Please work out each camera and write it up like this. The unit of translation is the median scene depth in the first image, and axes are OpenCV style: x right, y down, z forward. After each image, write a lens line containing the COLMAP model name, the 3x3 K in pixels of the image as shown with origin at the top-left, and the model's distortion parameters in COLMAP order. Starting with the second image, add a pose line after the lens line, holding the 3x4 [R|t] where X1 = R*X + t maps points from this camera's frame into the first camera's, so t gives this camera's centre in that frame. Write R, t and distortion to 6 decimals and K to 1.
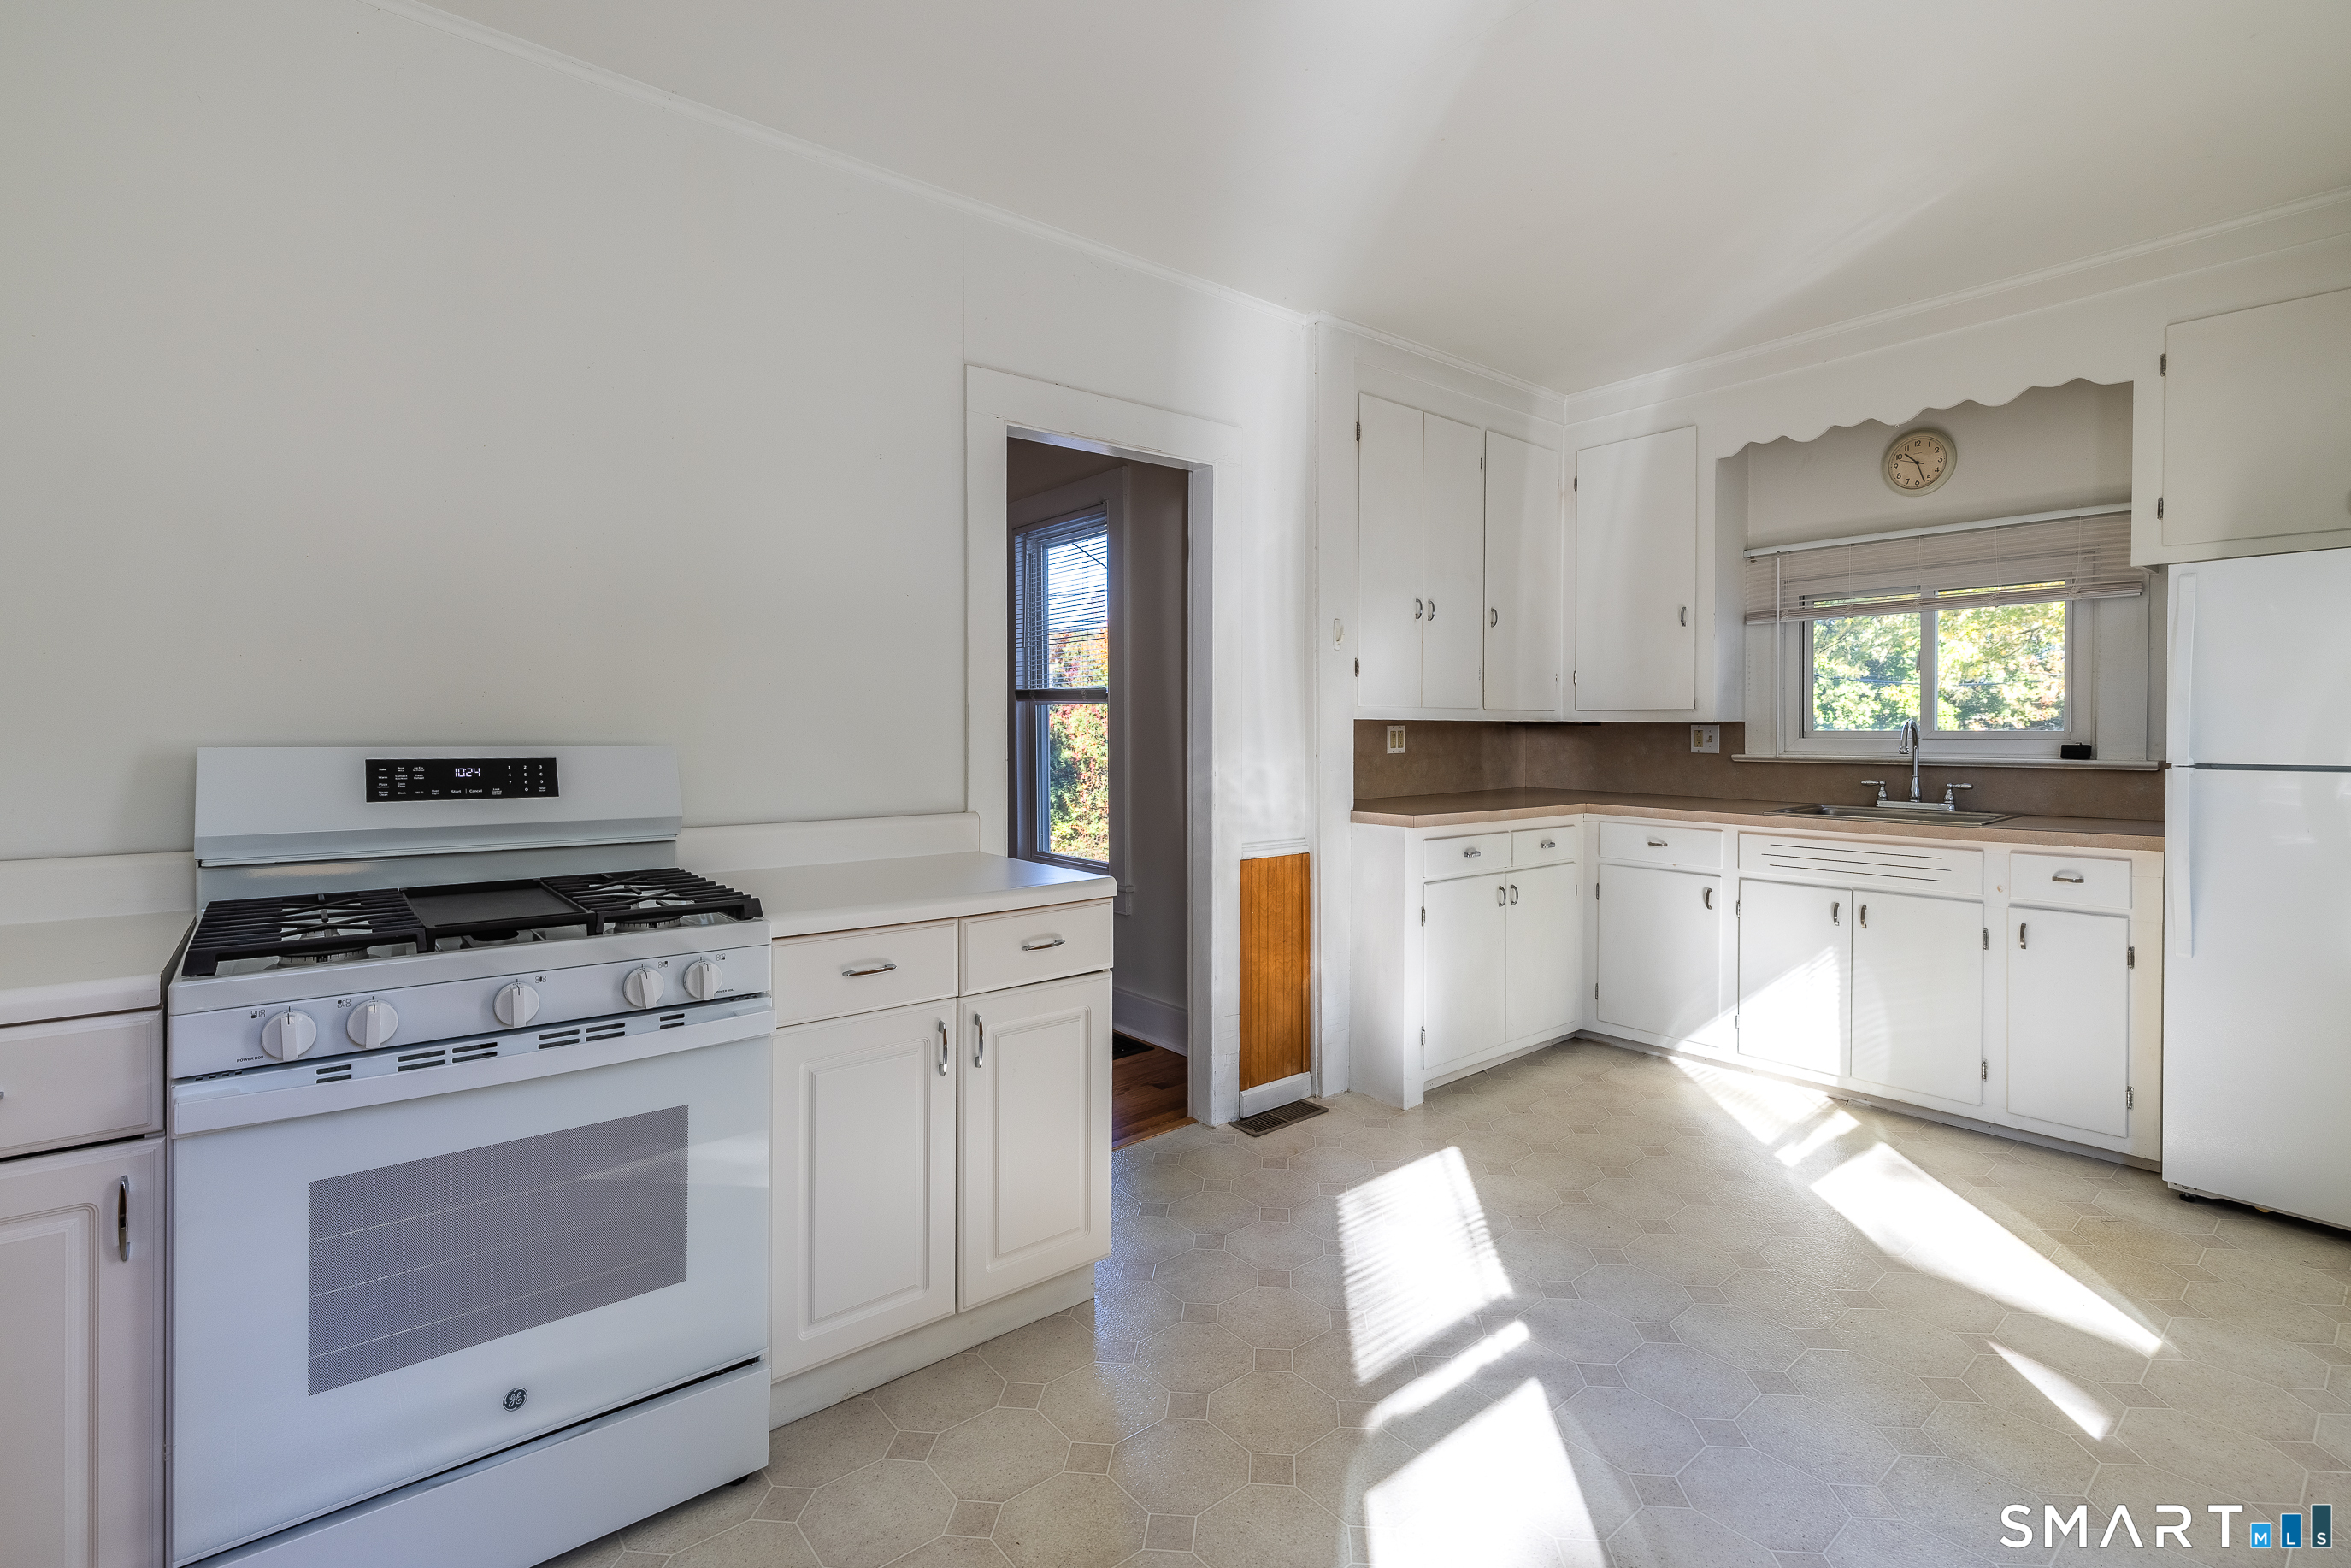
lens RADIAL K [[1076.4, 0, 1177.0], [0, 1076.4, 725.6], [0, 0, 1]] dist [-0.000621, -0.000022]
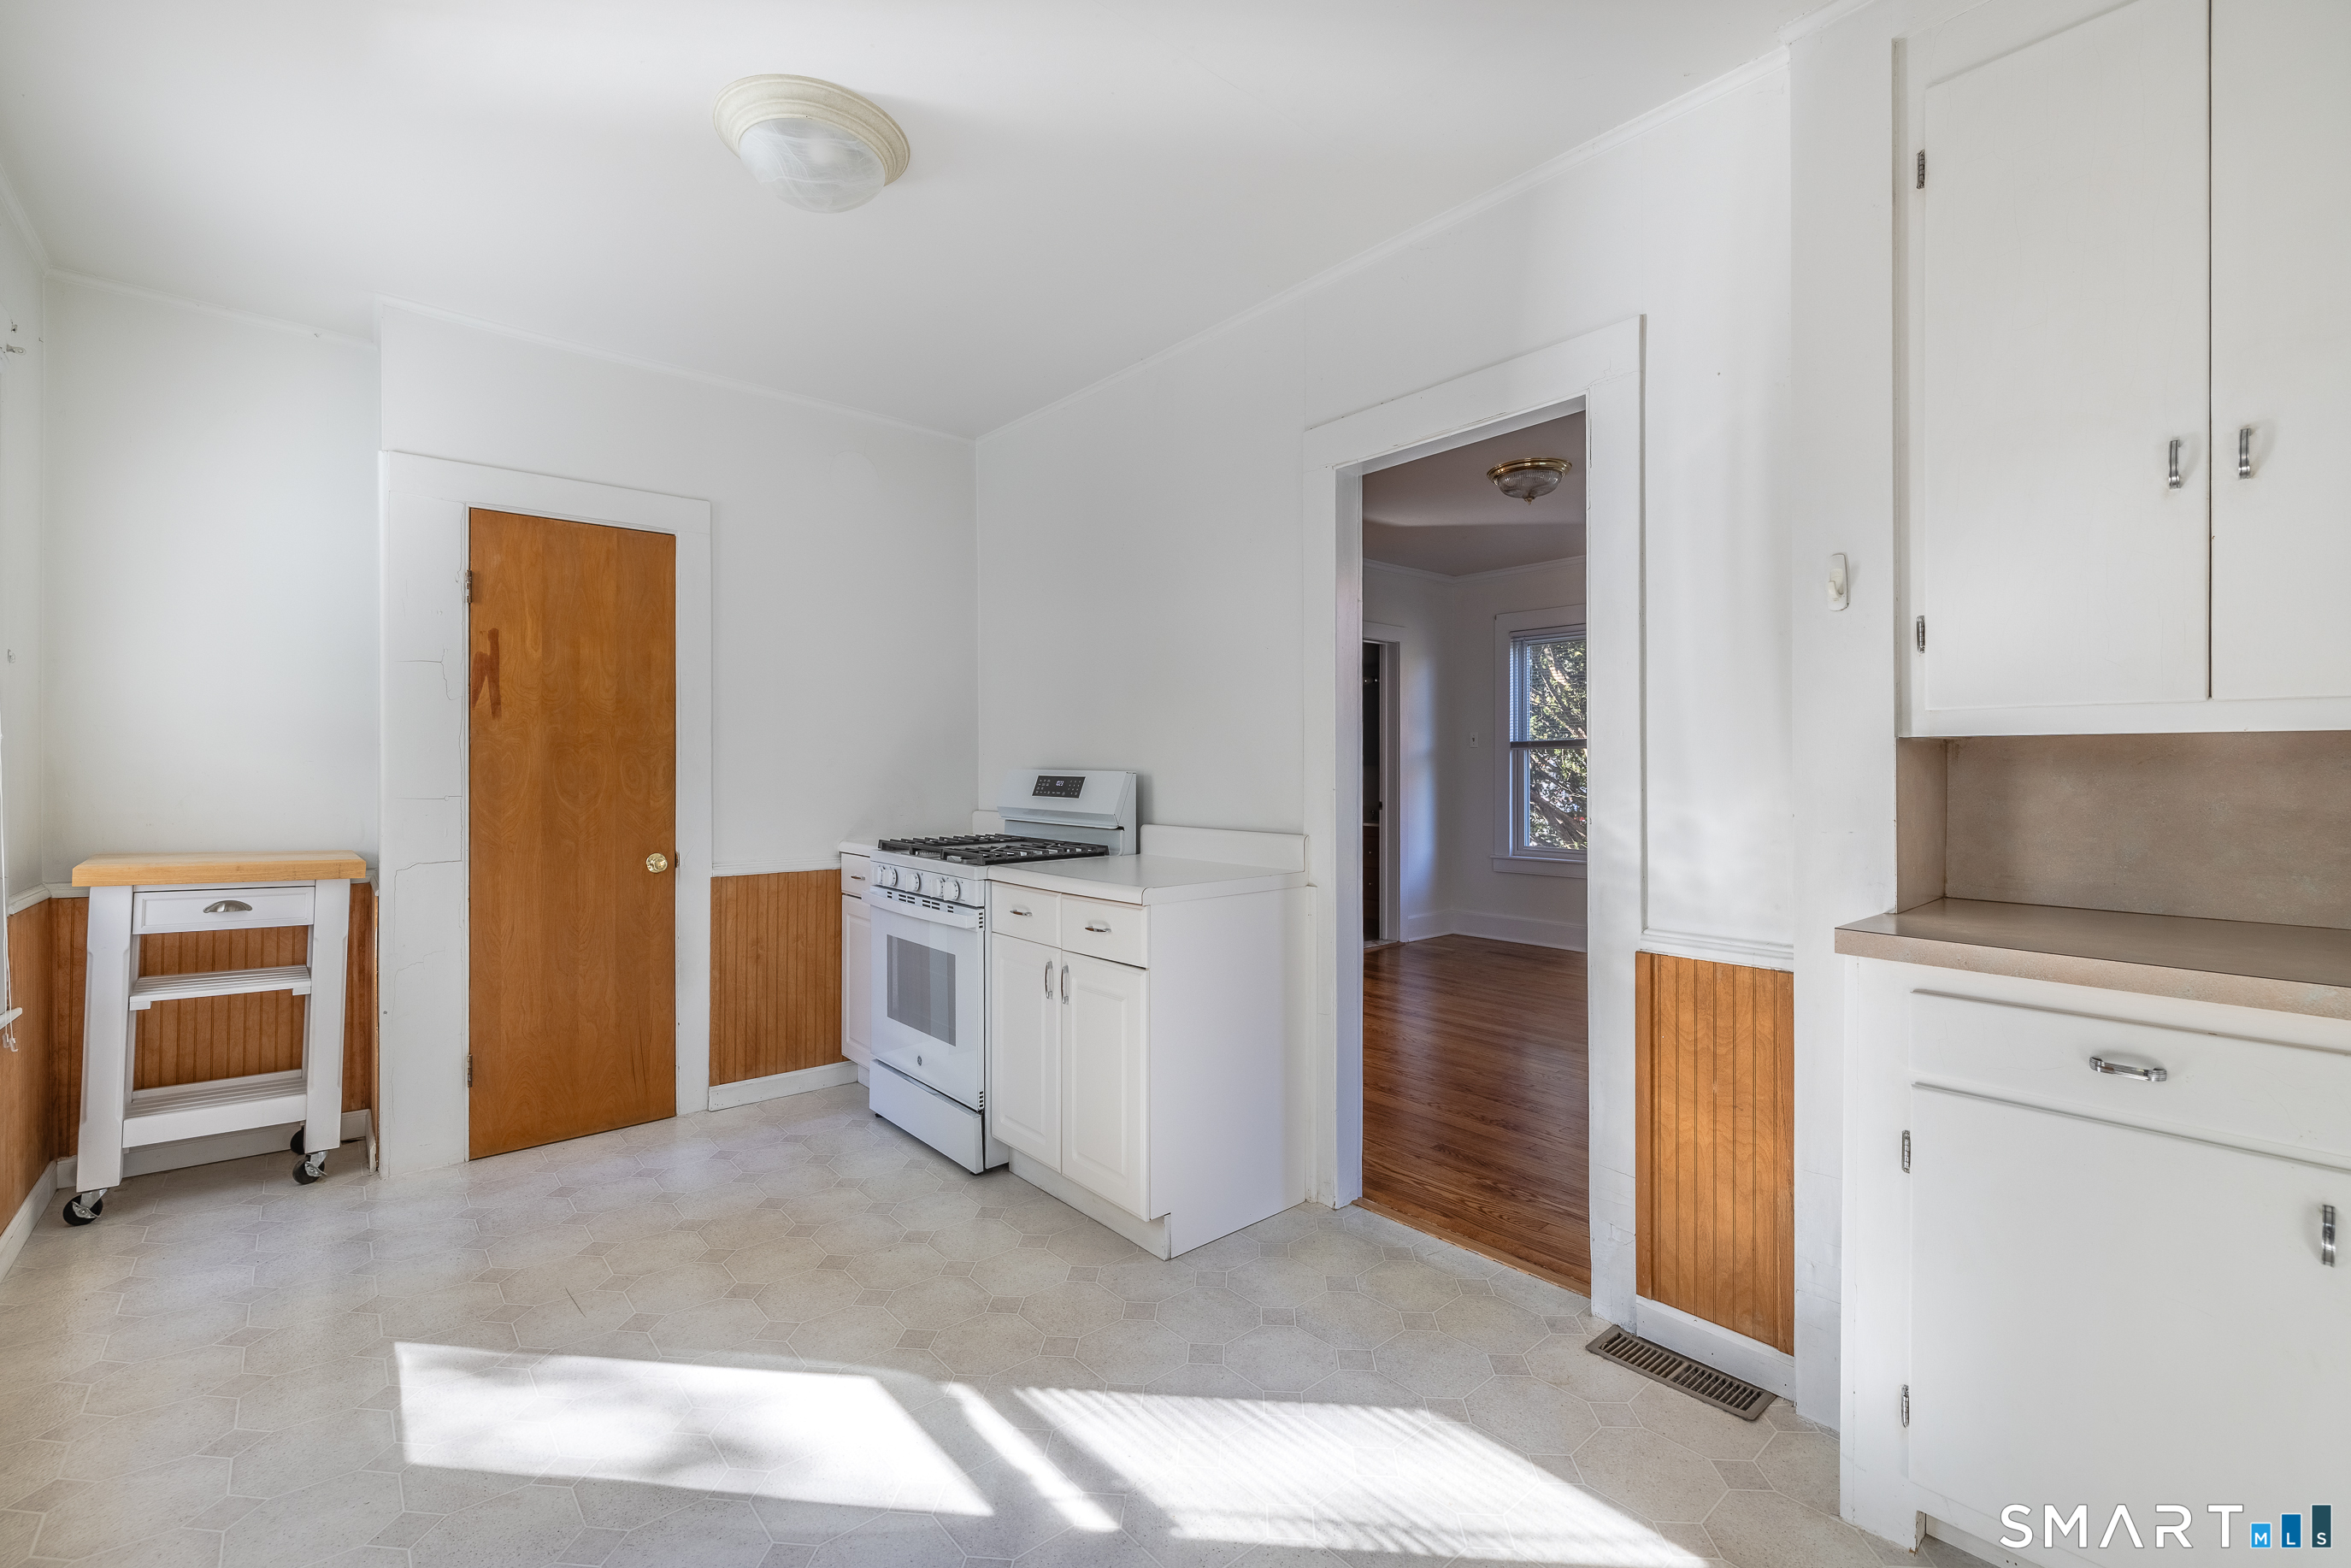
lens RADIAL K [[1059.9, 0, 1174.7], [0, 1059.9, 766.0], [0, 0, 1]] dist [0.010687, 0.000141]
pose [[-0.005329, -0.002652, -0.999982, 0.728003], [-0.000245, 0.999996, -0.002650, 0.010065], [0.999986, 0.000231, -0.005329, 0.709246]]
